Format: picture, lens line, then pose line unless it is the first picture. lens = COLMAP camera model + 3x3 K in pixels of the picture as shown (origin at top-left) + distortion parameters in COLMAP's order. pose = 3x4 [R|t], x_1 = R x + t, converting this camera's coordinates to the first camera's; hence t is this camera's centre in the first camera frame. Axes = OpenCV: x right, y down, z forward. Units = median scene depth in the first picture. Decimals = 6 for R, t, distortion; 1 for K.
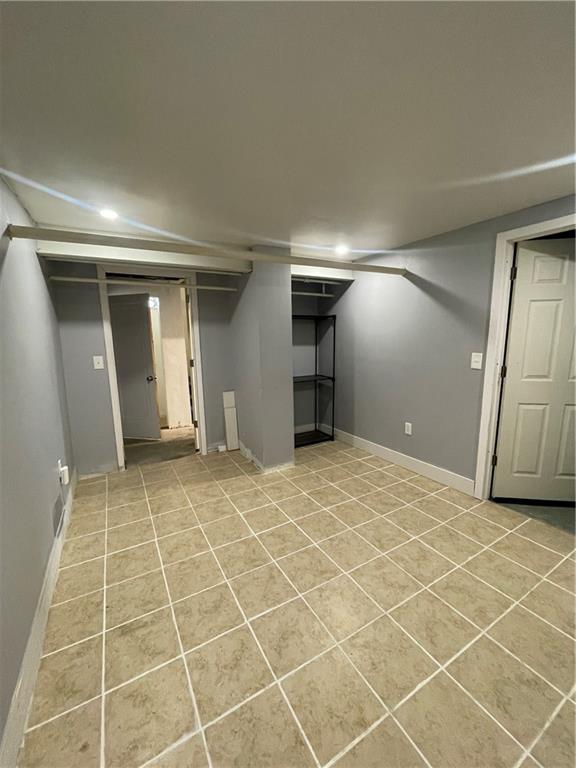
lens RADIAL K [[312.0, 0, 287.9], [0, 312.0, 384.5], [0, 0, 1]] dist [-0.000600, -0.000560]
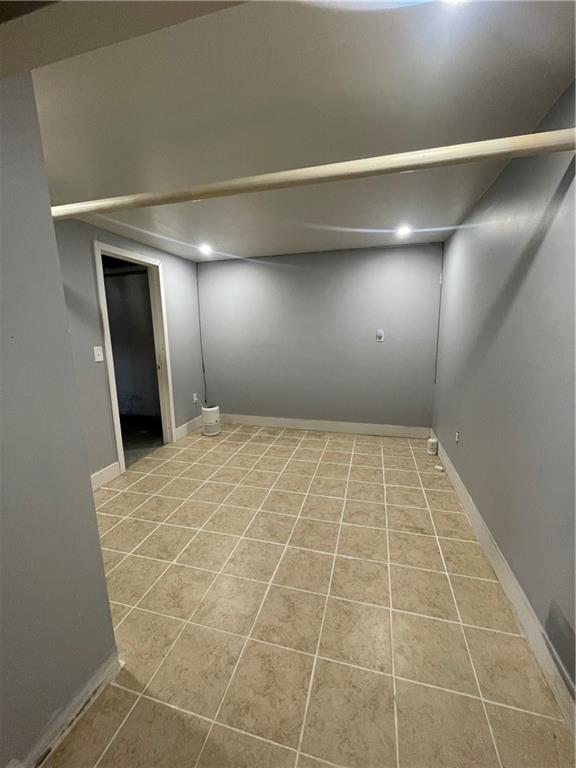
lens RADIAL K [[312.0, 0, 287.0], [0, 312.0, 383.0], [0, 0, 1]] dist [-0.000600, -0.000560]
pose [[-0.701223, -0.097184, 0.706287, -0.783173], [0.148503, 0.949026, 0.278023, -0.235299], [-0.697304, 0.299842, -0.651047, 1.629018]]
